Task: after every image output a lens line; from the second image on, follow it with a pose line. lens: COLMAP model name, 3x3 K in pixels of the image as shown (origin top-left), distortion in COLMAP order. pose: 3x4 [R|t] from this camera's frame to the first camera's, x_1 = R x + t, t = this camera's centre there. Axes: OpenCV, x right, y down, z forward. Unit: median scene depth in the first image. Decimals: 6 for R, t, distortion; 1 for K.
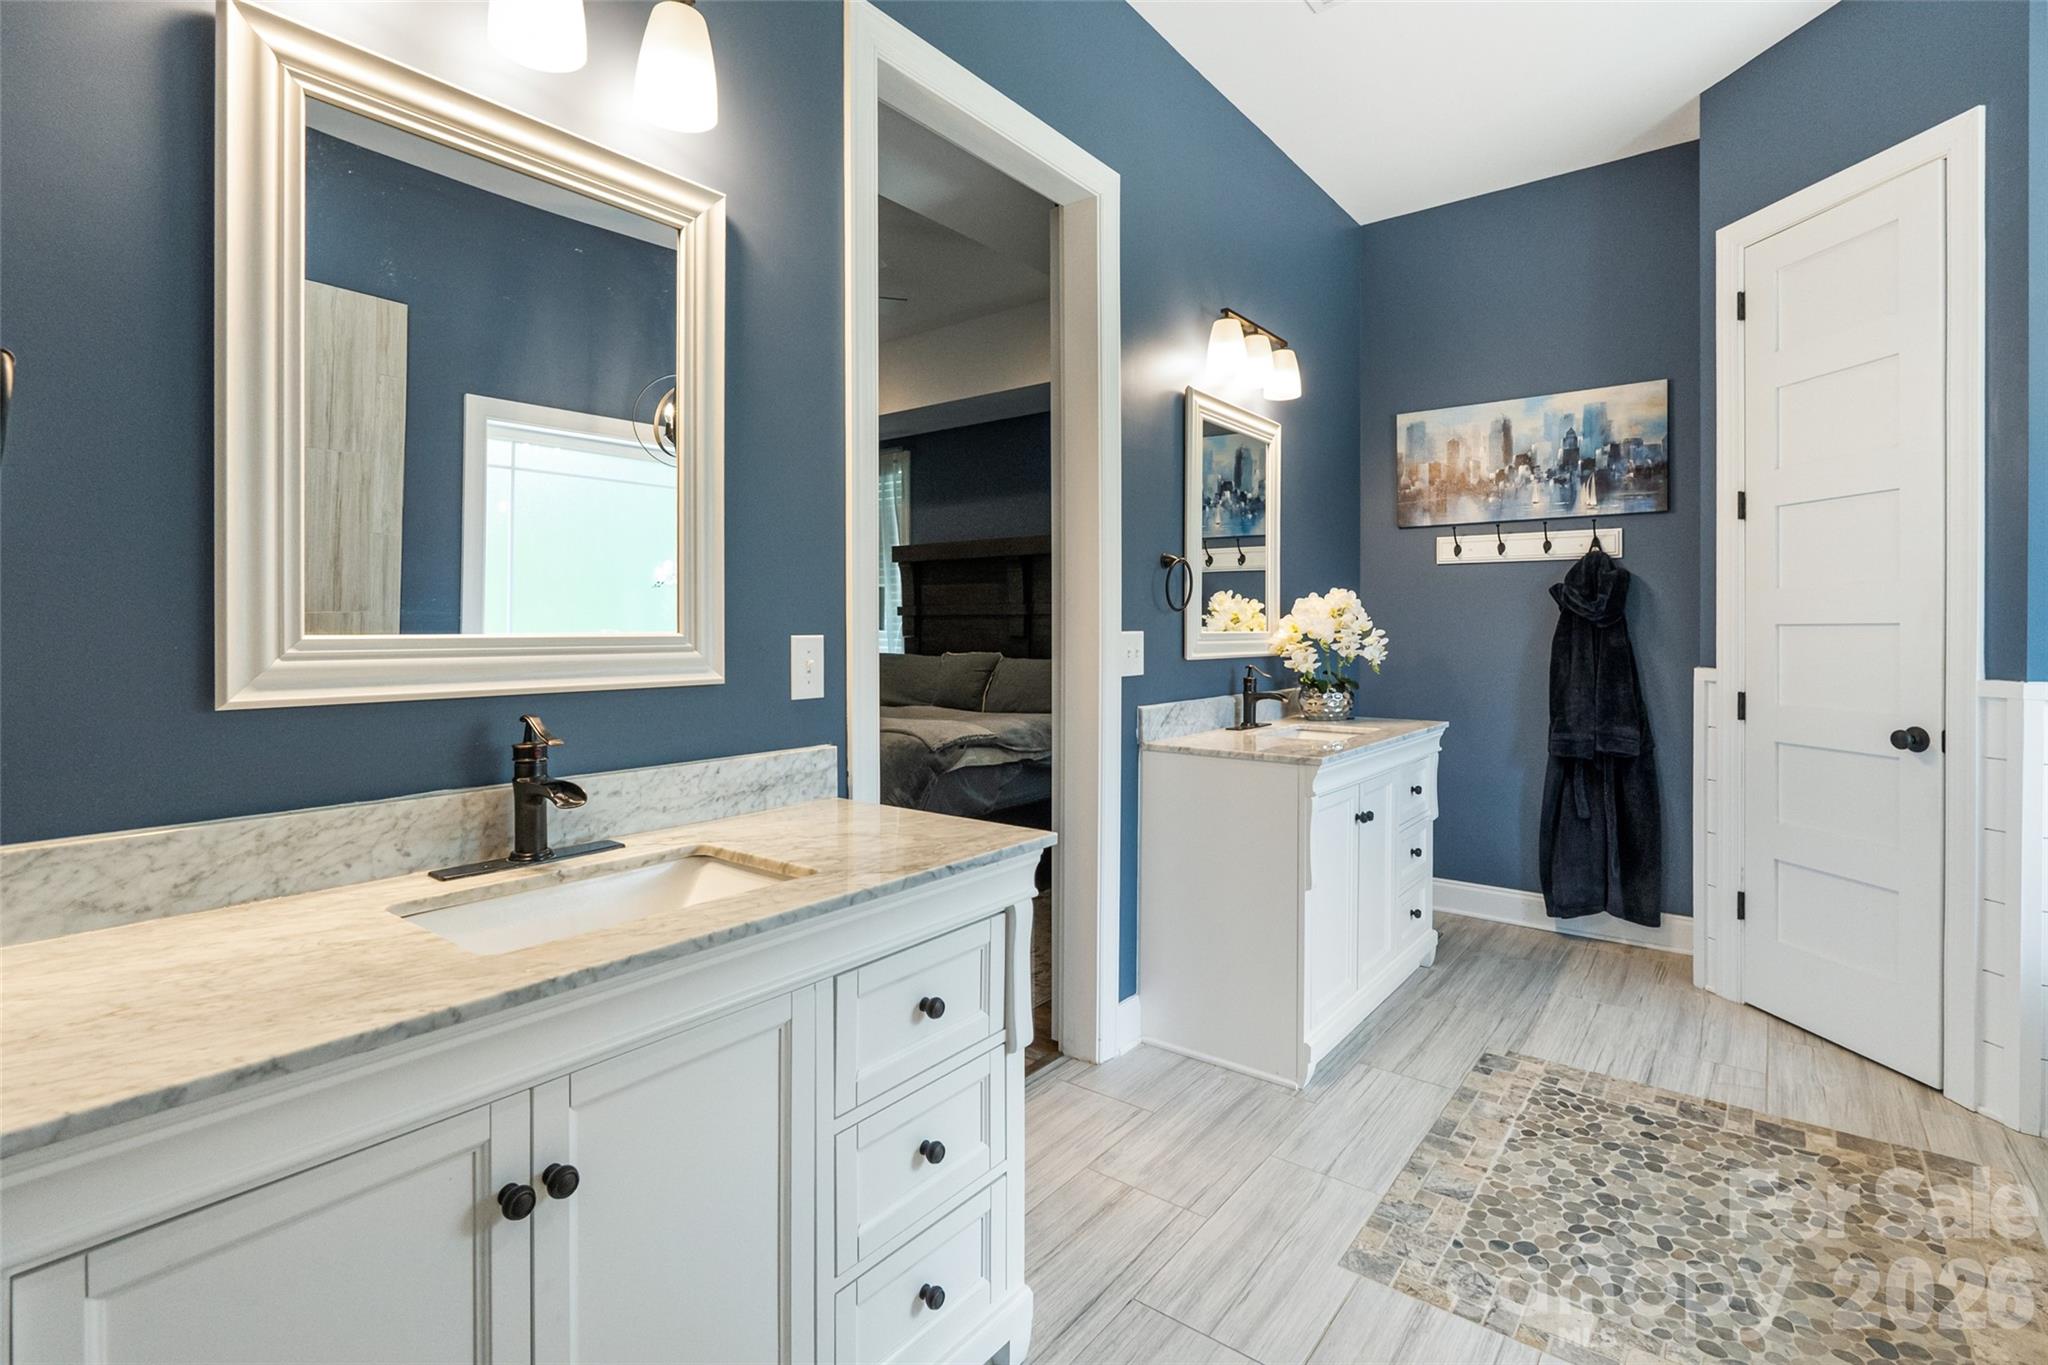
lens RADIAL K [[965.5, 0, 1013.2], [0, 965.5, 631.0], [0, 0, 1]] dist [-0.008622, 0.002238]
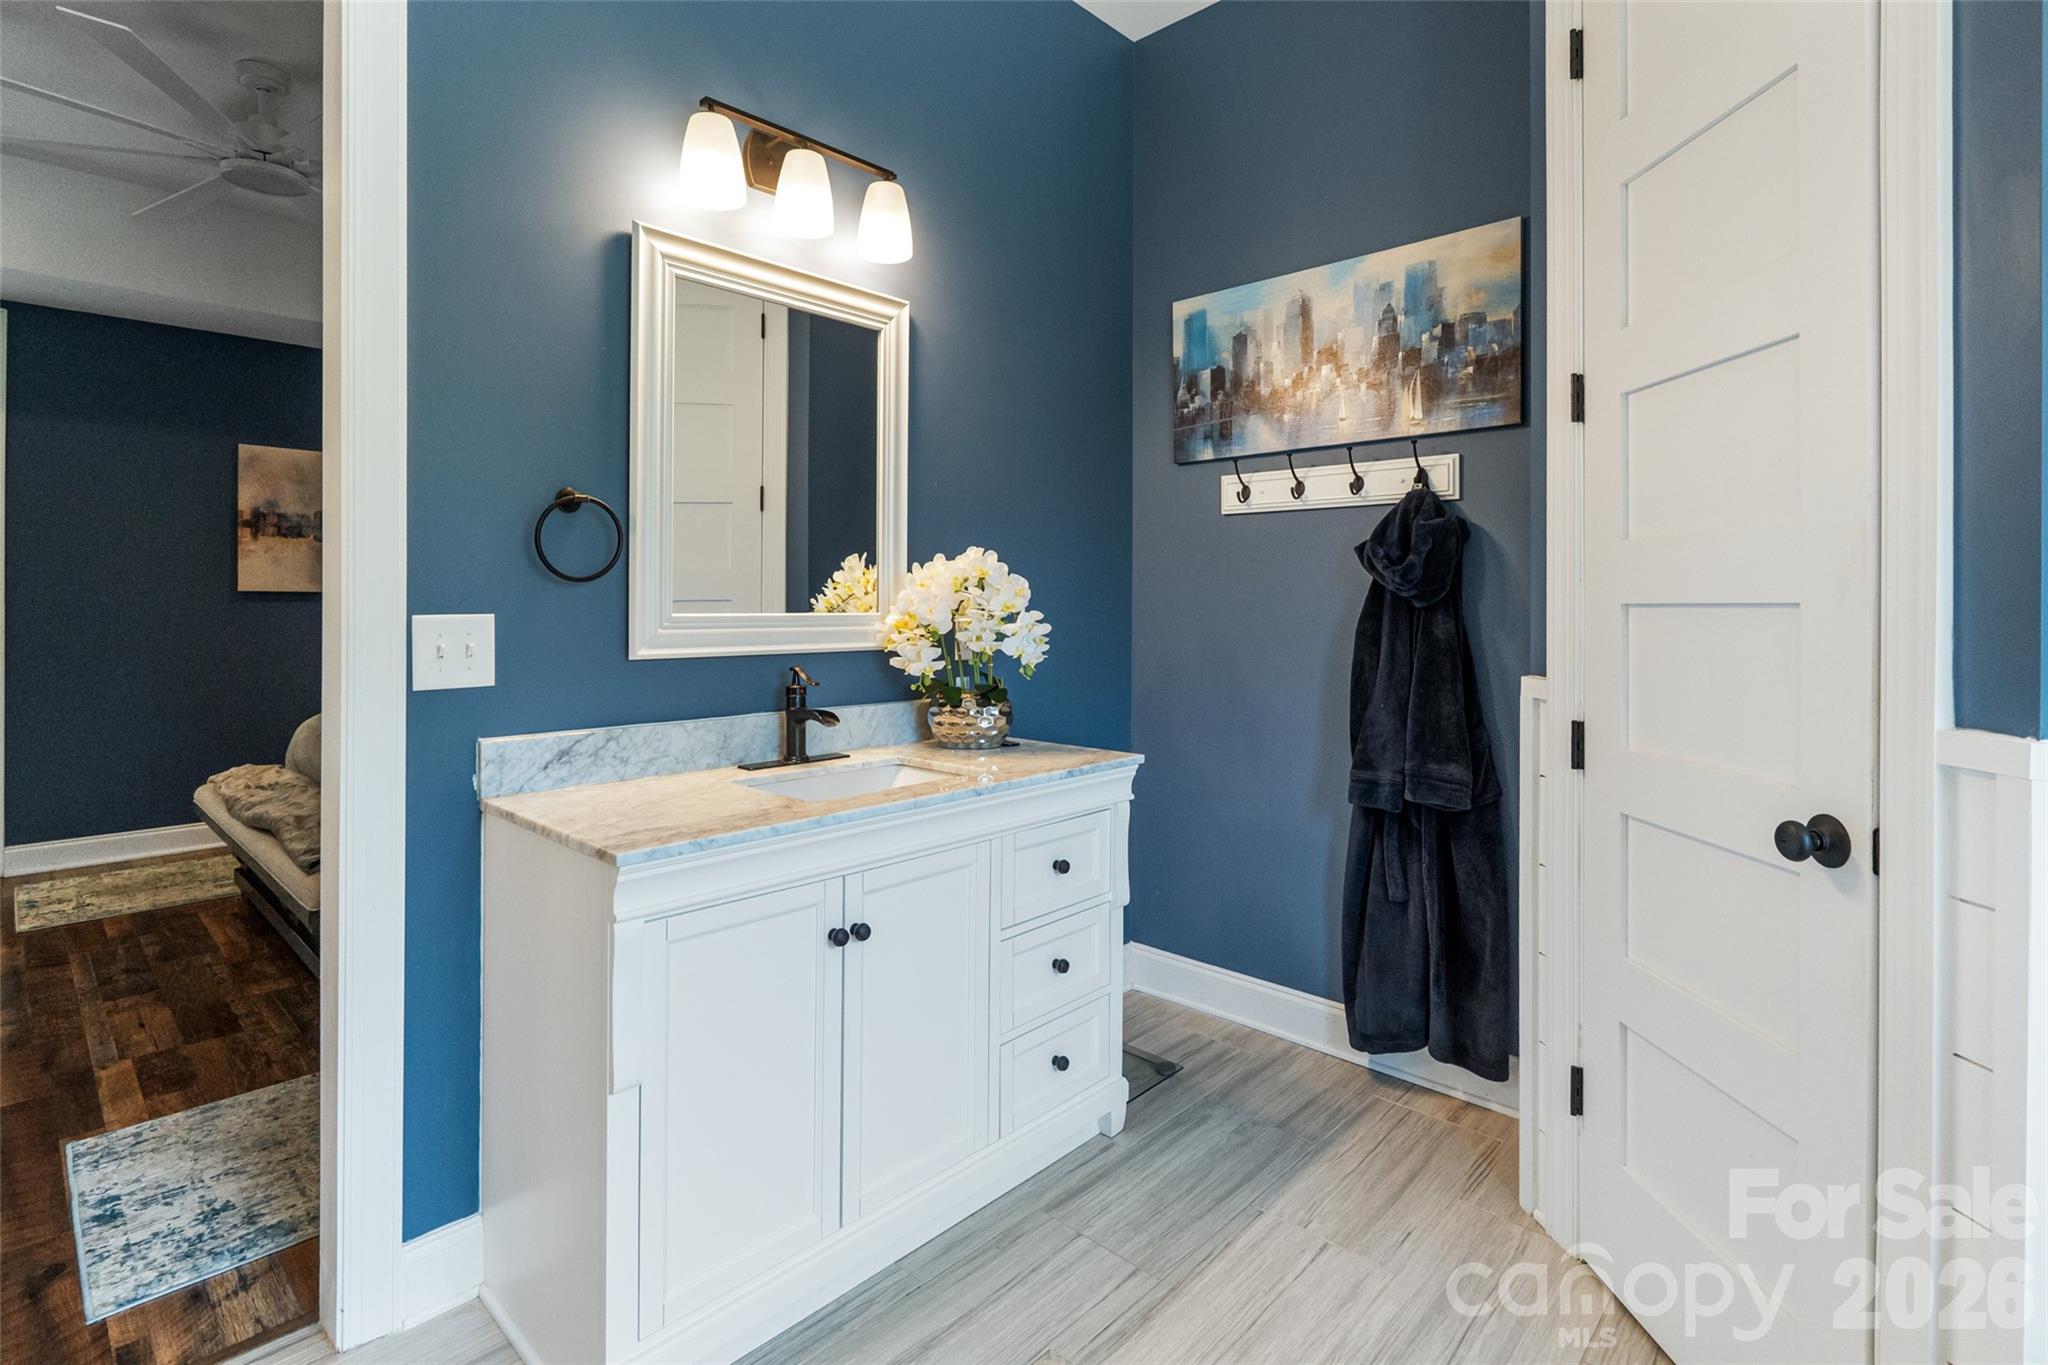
lens RADIAL K [[965.5, 0, 1022.0], [0, 965.5, 604.7], [0, 0, 1]] dist [-0.008622, 0.002238]
pose [[0.996030, 0.001165, -0.089015, 0.577685], [-0.001285, 0.999998, -0.001292, -0.006021], [0.089014, 0.001401, 0.996029, 0.478049]]
